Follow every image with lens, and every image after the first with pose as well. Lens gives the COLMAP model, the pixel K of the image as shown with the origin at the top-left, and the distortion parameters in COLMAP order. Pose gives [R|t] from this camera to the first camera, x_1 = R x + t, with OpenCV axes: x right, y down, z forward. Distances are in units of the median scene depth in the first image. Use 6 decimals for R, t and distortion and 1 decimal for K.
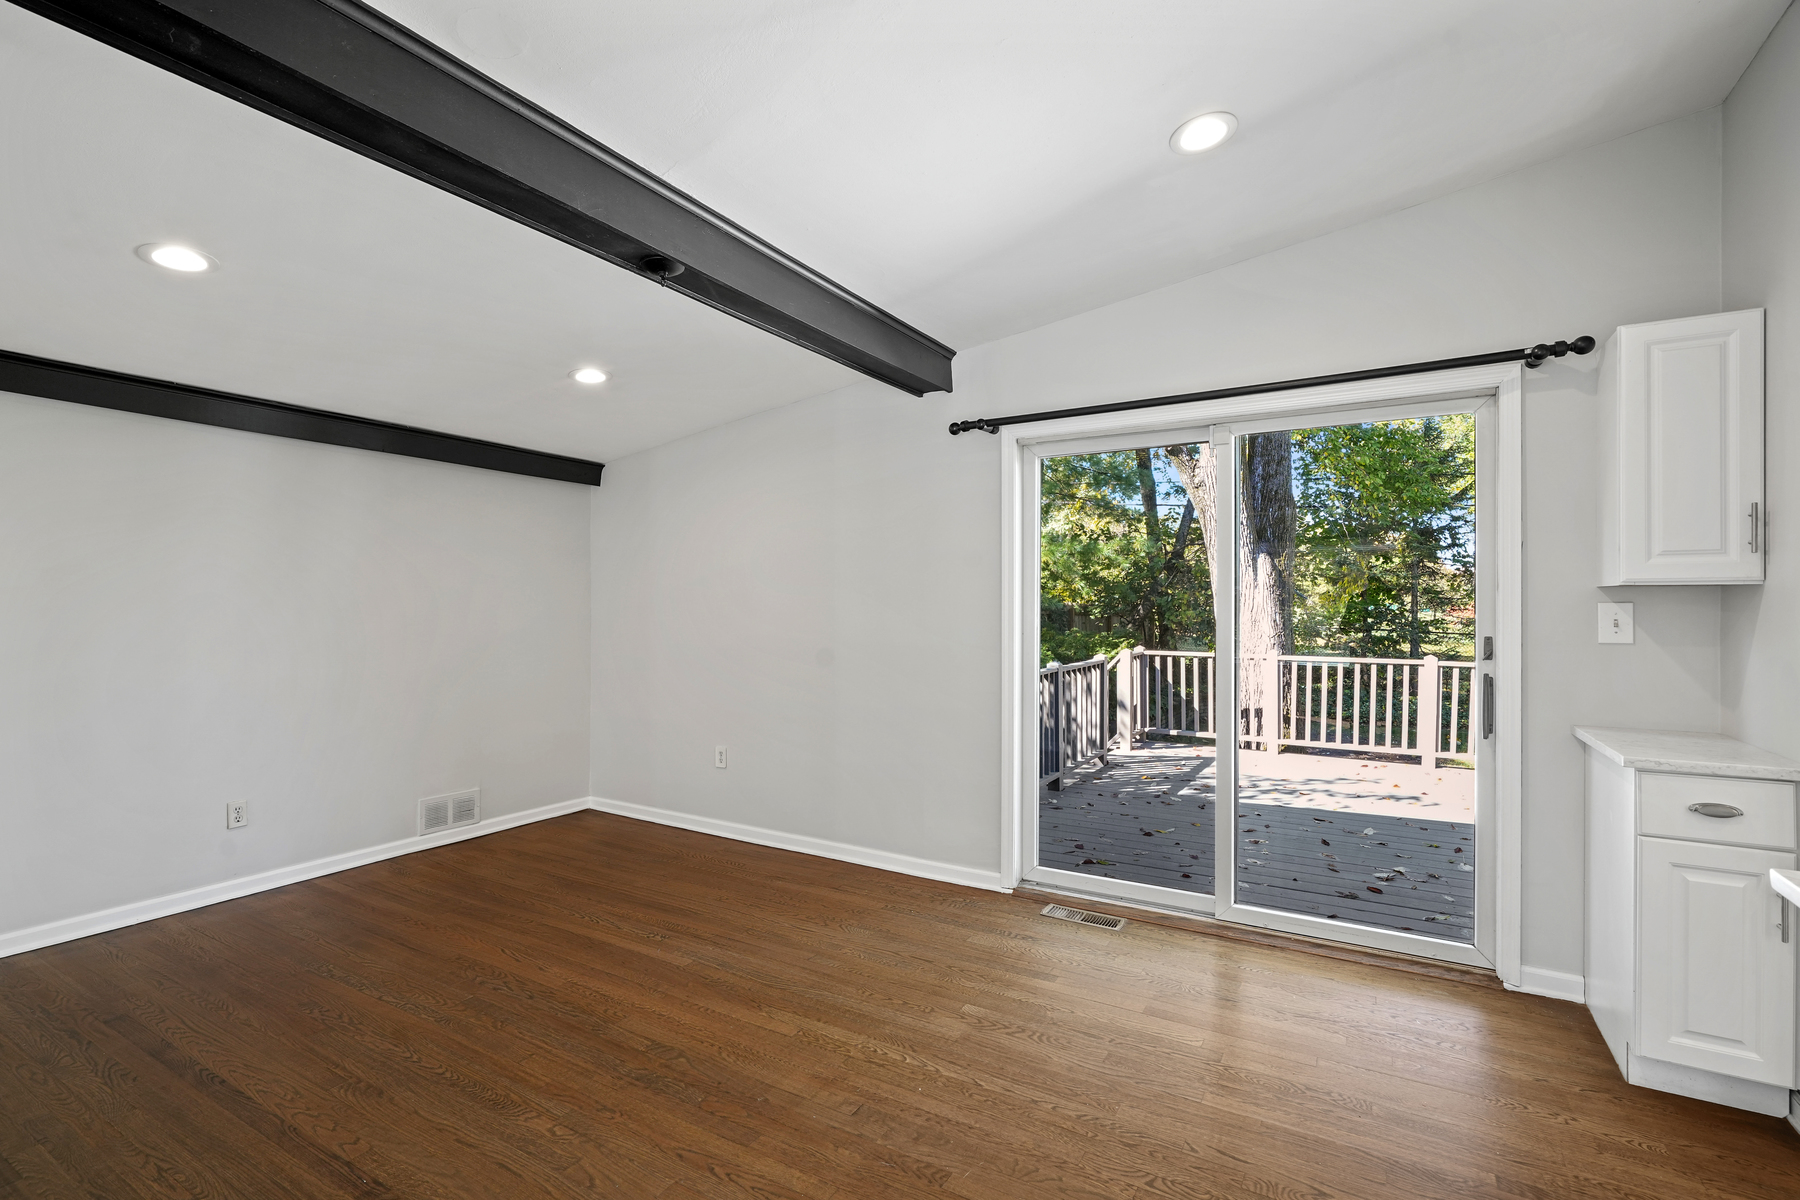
lens RADIAL K [[814.2, 0, 887.2], [0, 814.2, 606.5], [0, 0, 1]] dist [-0.003857, 0.000717]
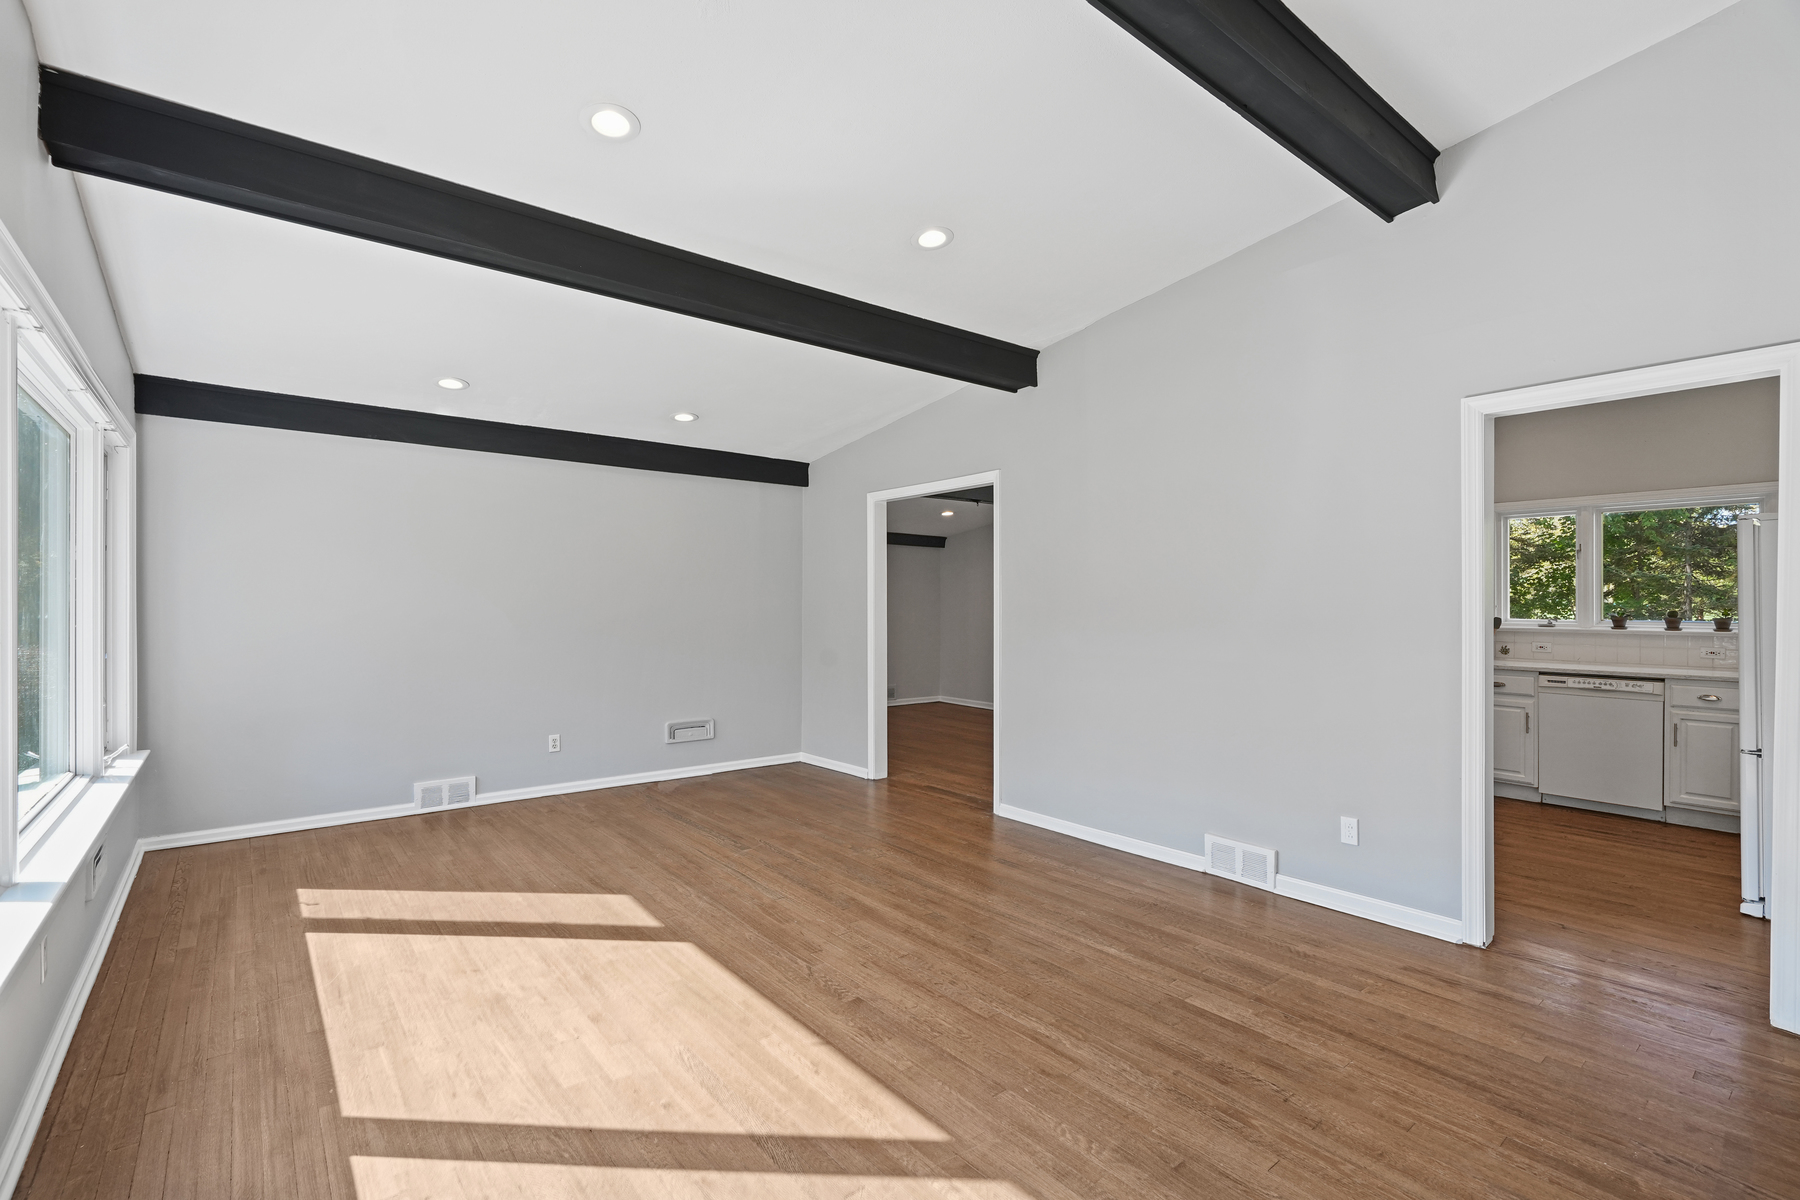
lens RADIAL K [[814.2, 0, 887.2], [0, 814.2, 606.5], [0, 0, 1]] dist [-0.003857, 0.000717]
pose [[0.934424, 0.001113, -0.356160, 0.489190], [-0.000494, 0.999998, 0.001827, -0.000614], [0.356162, -0.001531, 0.934423, -1.945116]]
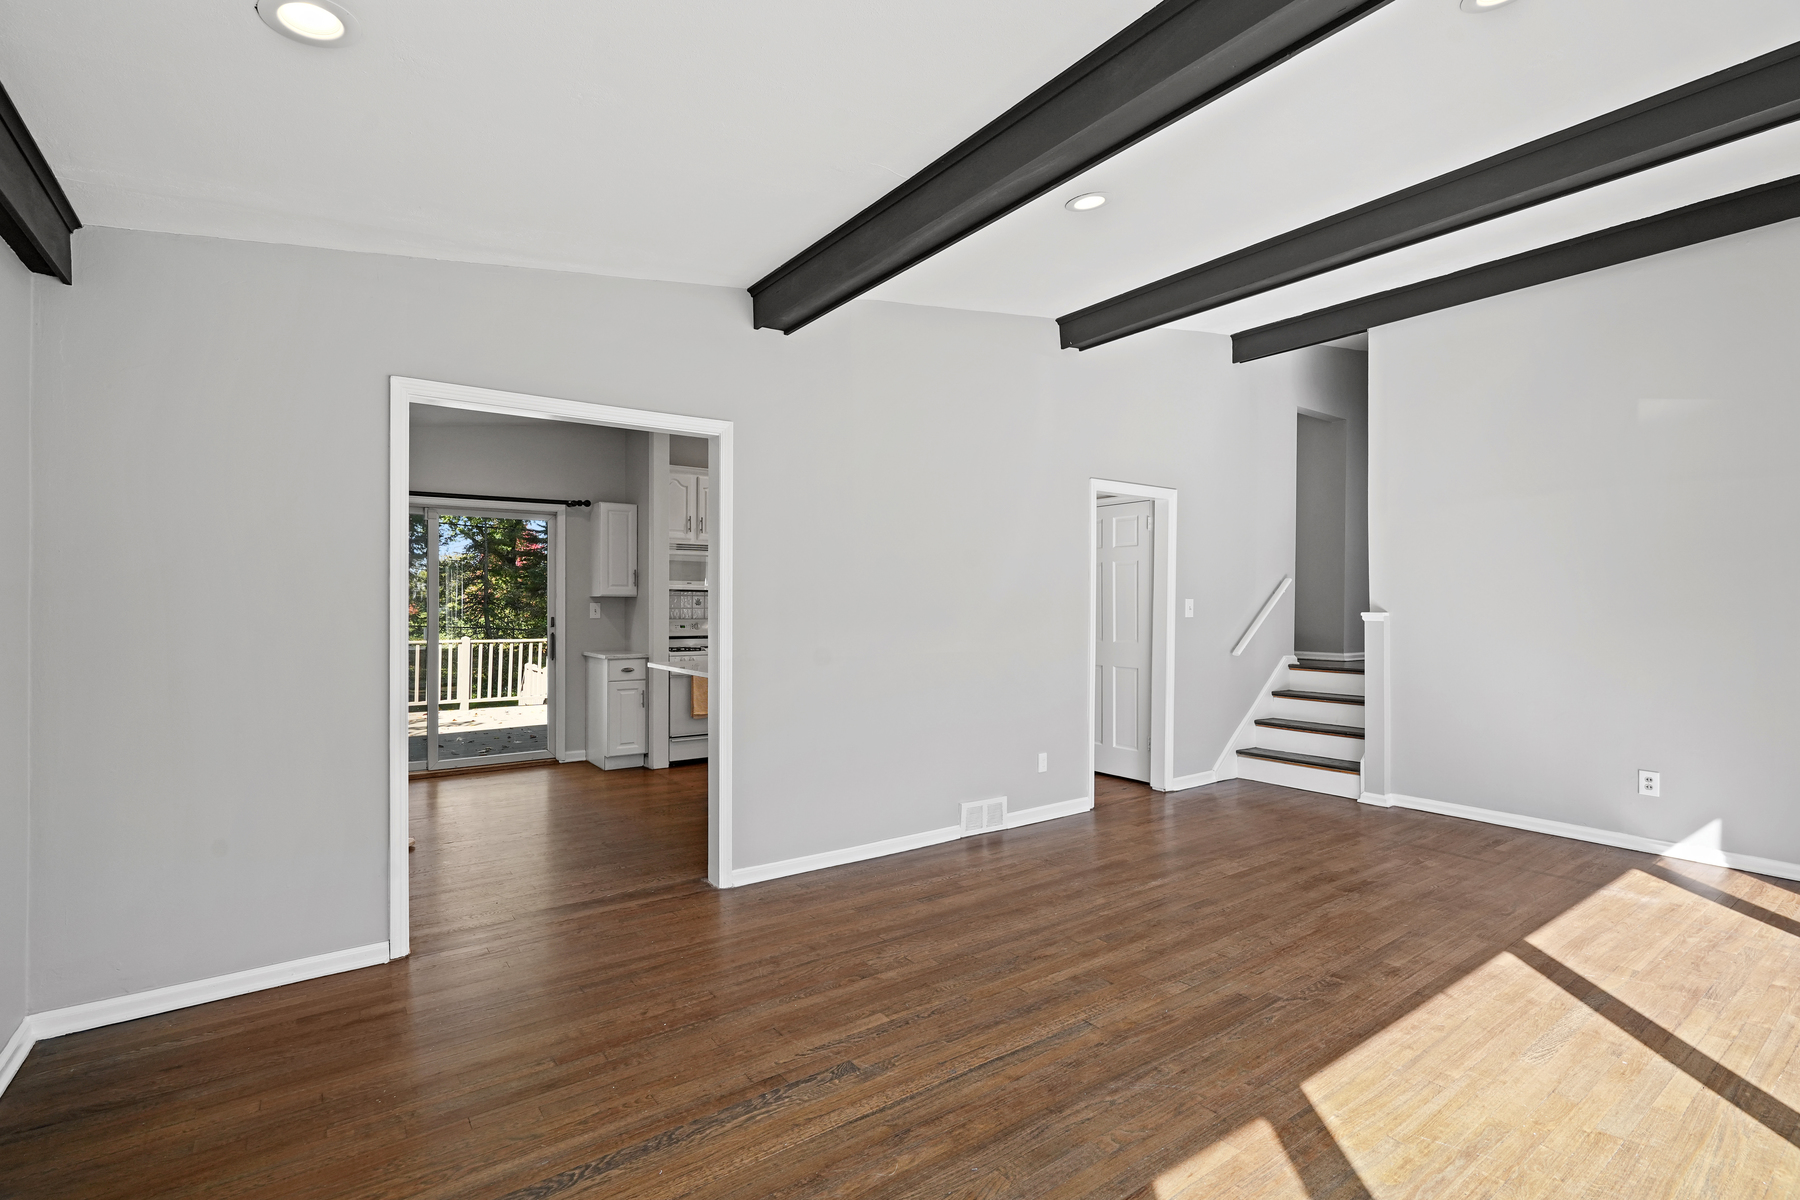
lens RADIAL K [[828.8, 0, 900.0], [0, 828.8, 600.0], [0, 0, 1]] dist [-0.001326, 0.001415]
pose [[0.396052, 0.004959, 0.918215, -1.125815], [0.000934, 0.999983, -0.005804, 0.002523], [-0.918228, 0.003156, 0.396041, -0.923774]]
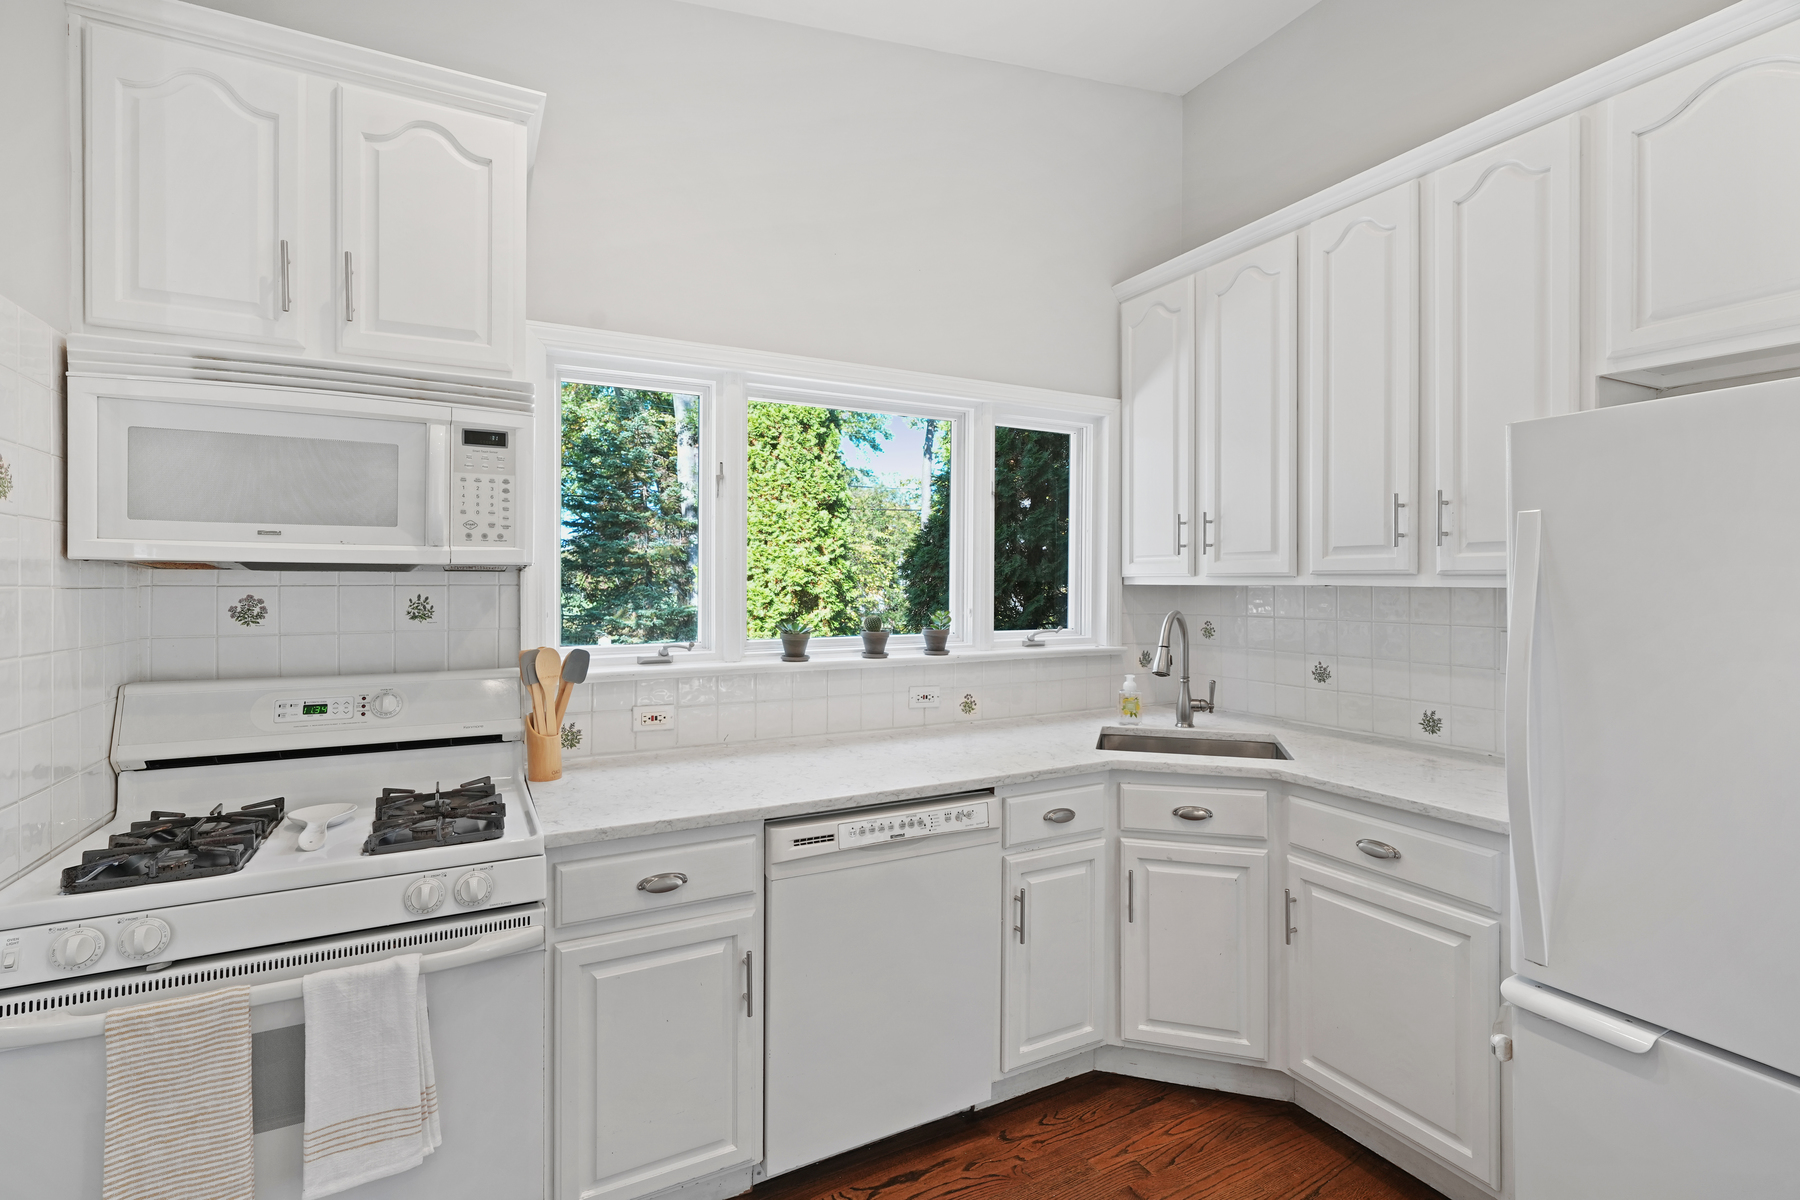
lens RADIAL K [[822.5, 0, 894.6], [0, 822.5, 580.7], [0, 0, 1]] dist [-0.002455, 0.000841]
pose [[0.526699, -0.001808, 0.850050, 0.755128], [0.002810, 0.999996, 0.000386, -0.030974], [-0.850047, 0.002185, 0.526702, 0.037389]]
